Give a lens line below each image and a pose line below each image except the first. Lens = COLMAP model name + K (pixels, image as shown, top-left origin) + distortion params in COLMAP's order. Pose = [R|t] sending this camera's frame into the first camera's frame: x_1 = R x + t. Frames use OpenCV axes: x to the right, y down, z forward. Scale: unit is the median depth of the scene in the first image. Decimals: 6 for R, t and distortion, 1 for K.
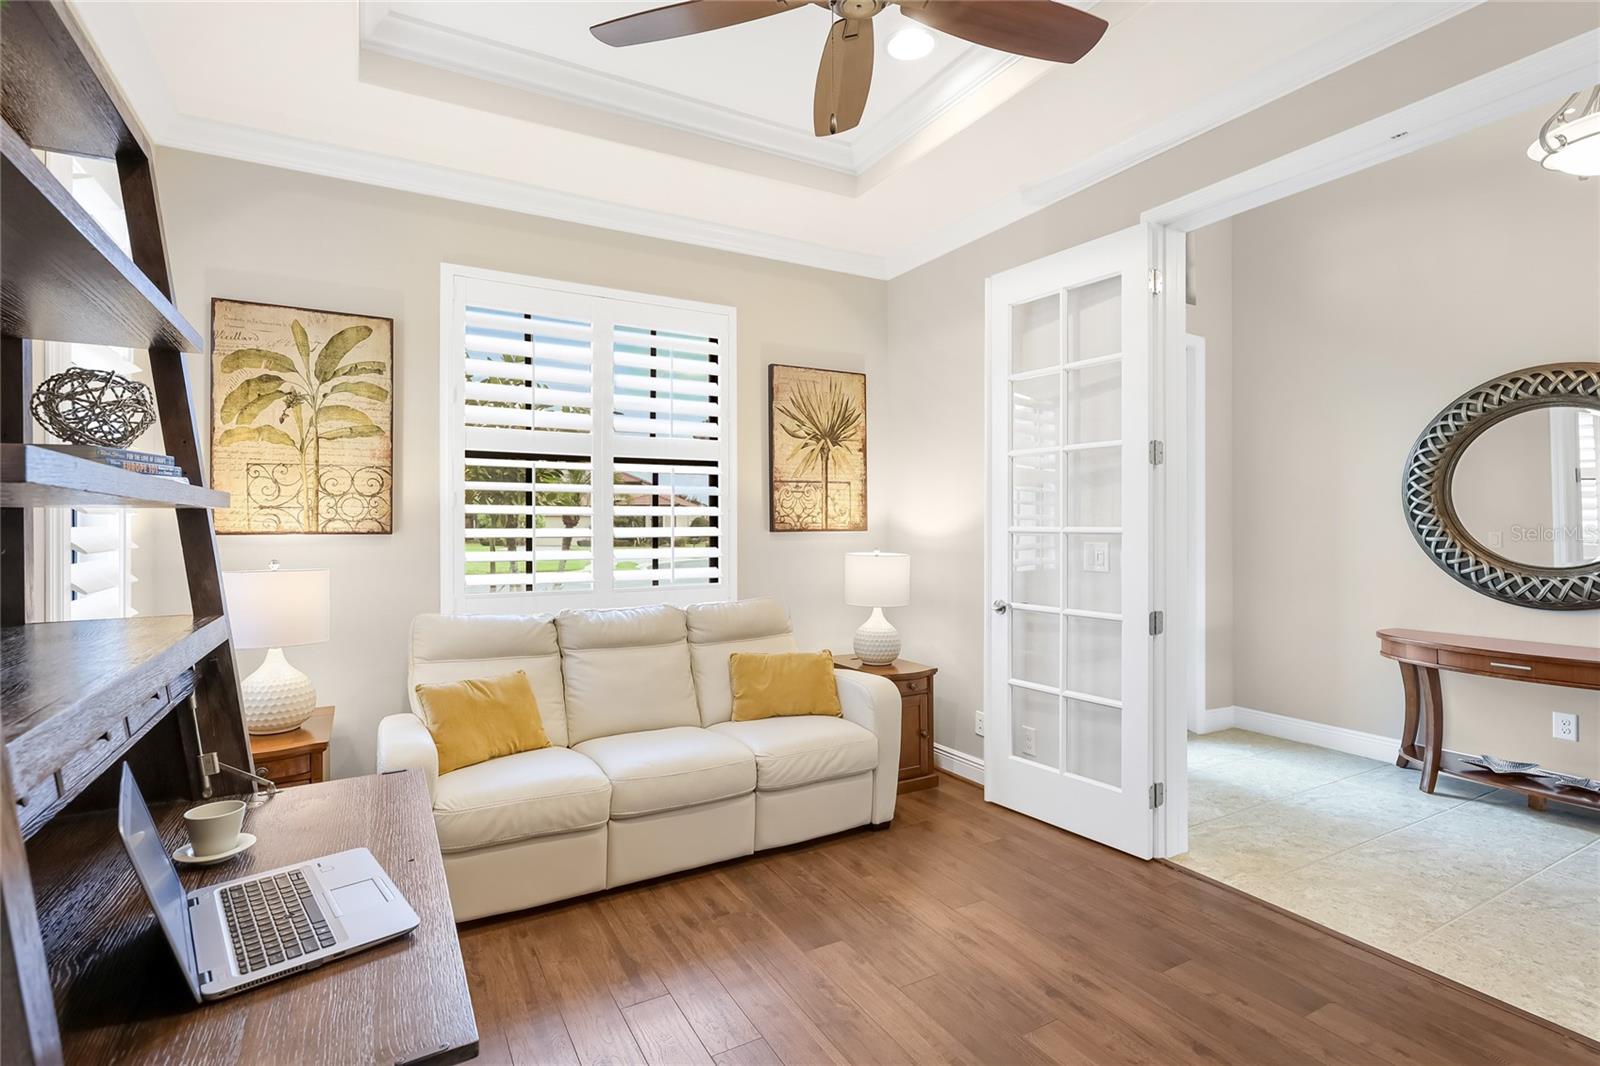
lens RADIAL K [[747.4, 0, 797.1], [0, 747.4, 527.6], [0, 0, 1]] dist [-0.003301, -0.000401]
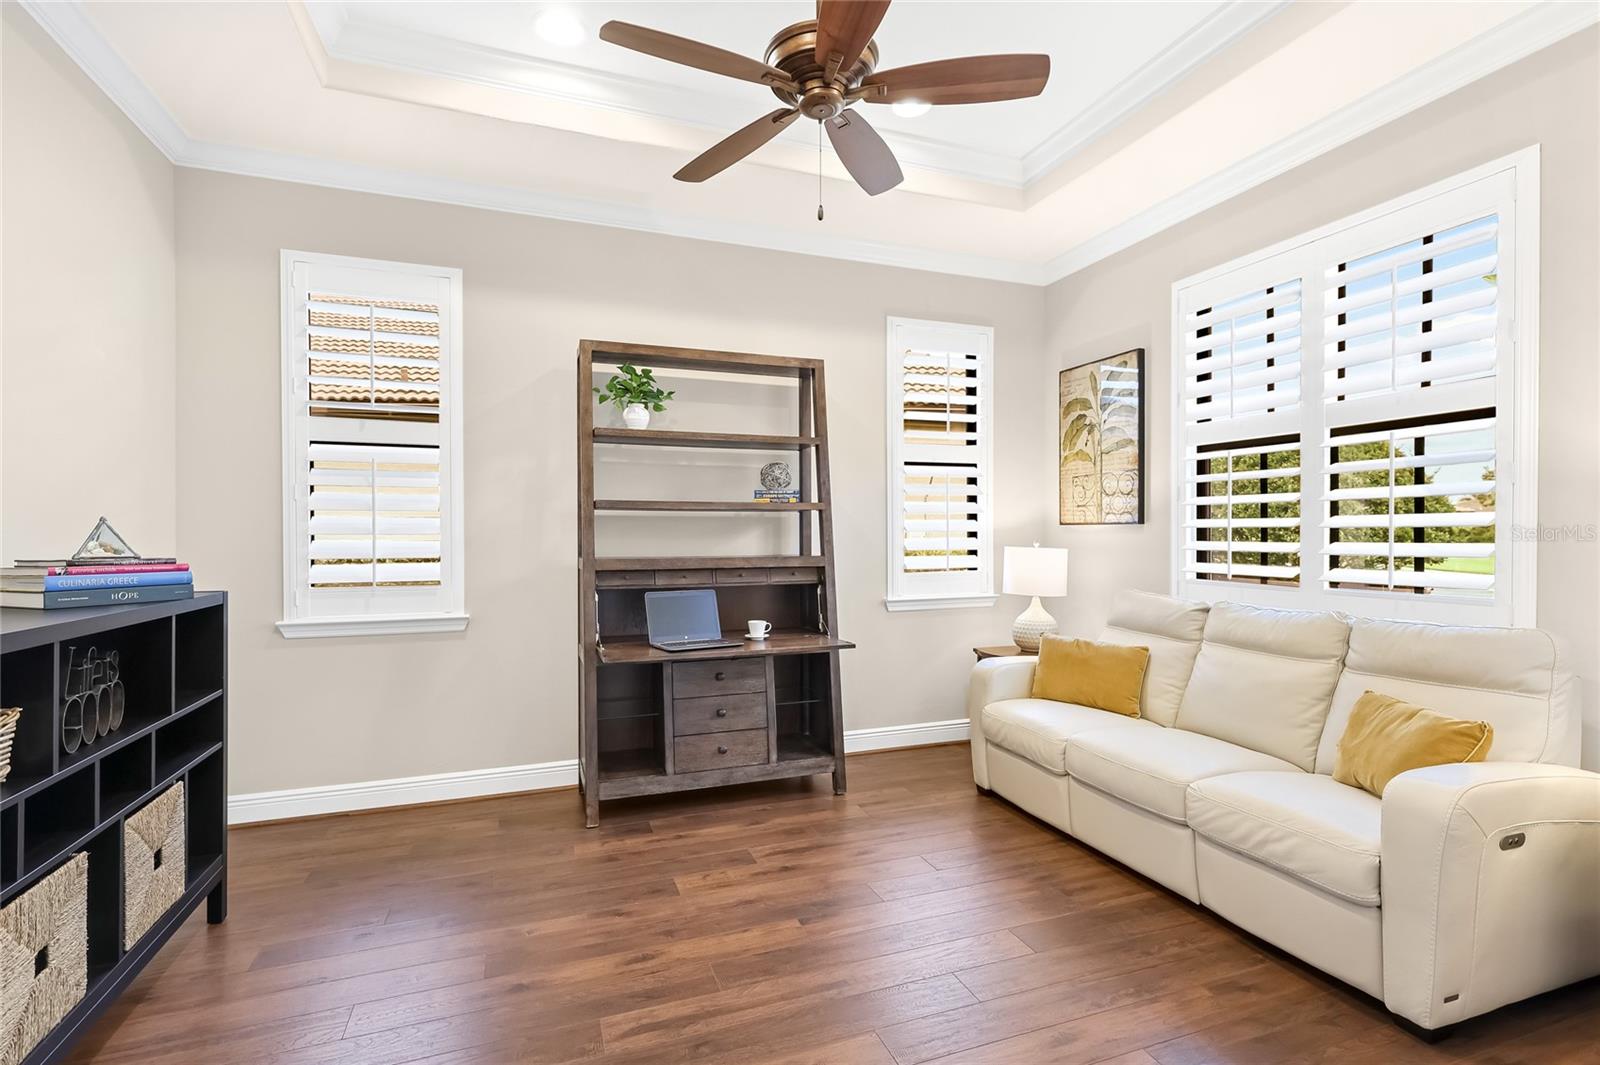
lens RADIAL K [[772.1, 0, 800.0], [0, 772.1, 532.5], [0, 0, 1]] dist [0.045020, -0.000115]
pose [[-0.155048, 0.003942, -0.987899, 0.859182], [0.007000, 0.999971, 0.002892, 0.015969], [0.987882, -0.006467, -0.155071, 0.686693]]
